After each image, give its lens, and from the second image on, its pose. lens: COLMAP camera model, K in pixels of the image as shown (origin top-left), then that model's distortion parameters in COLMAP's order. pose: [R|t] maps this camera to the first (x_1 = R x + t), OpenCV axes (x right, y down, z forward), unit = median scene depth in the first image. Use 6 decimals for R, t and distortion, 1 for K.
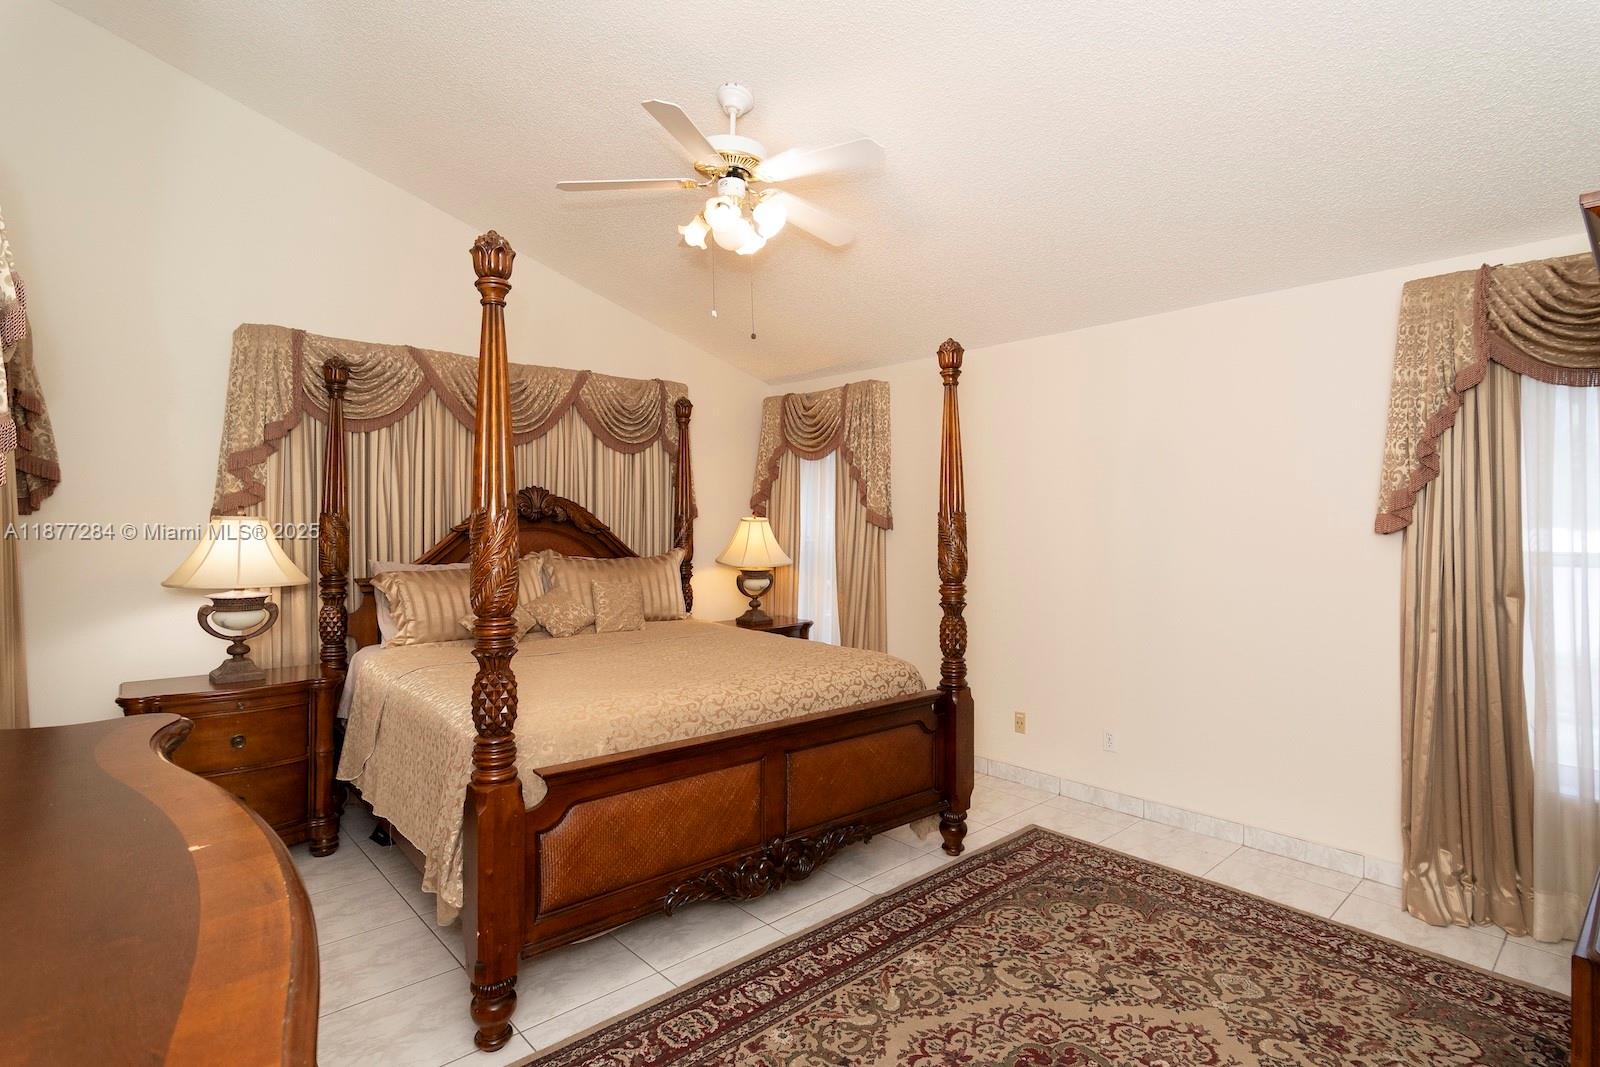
lens RADIAL K [[793.2, 0, 805.5], [0, 793.2, 502.4], [0, 0, 1]] dist [-0.000226, 0.000377]
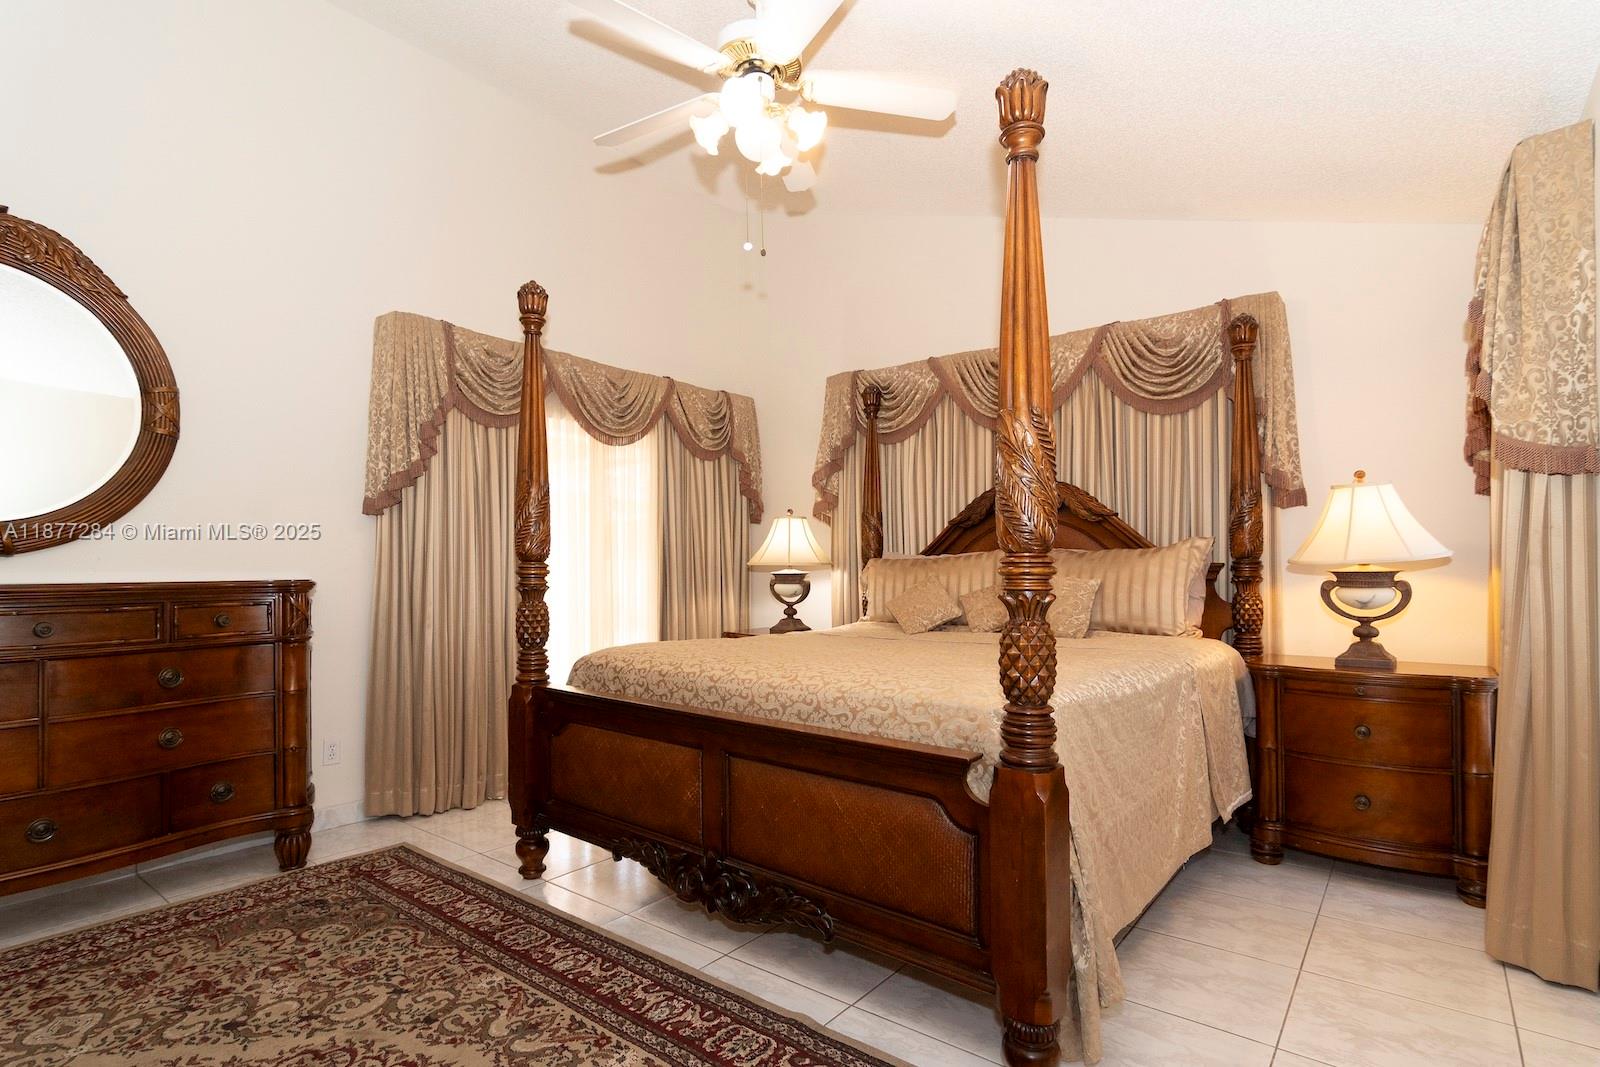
lens RADIAL K [[773.1, 0, 800.0], [0, 773.1, 533.5], [0, 0, 1]] dist [-0.001128, 0.046366]
pose [[0.176017, -0.006547, -0.984365, 0.738947], [0.059629, 0.998213, 0.004023, 0.048609], [0.982580, -0.059404, 0.176093, 0.840189]]
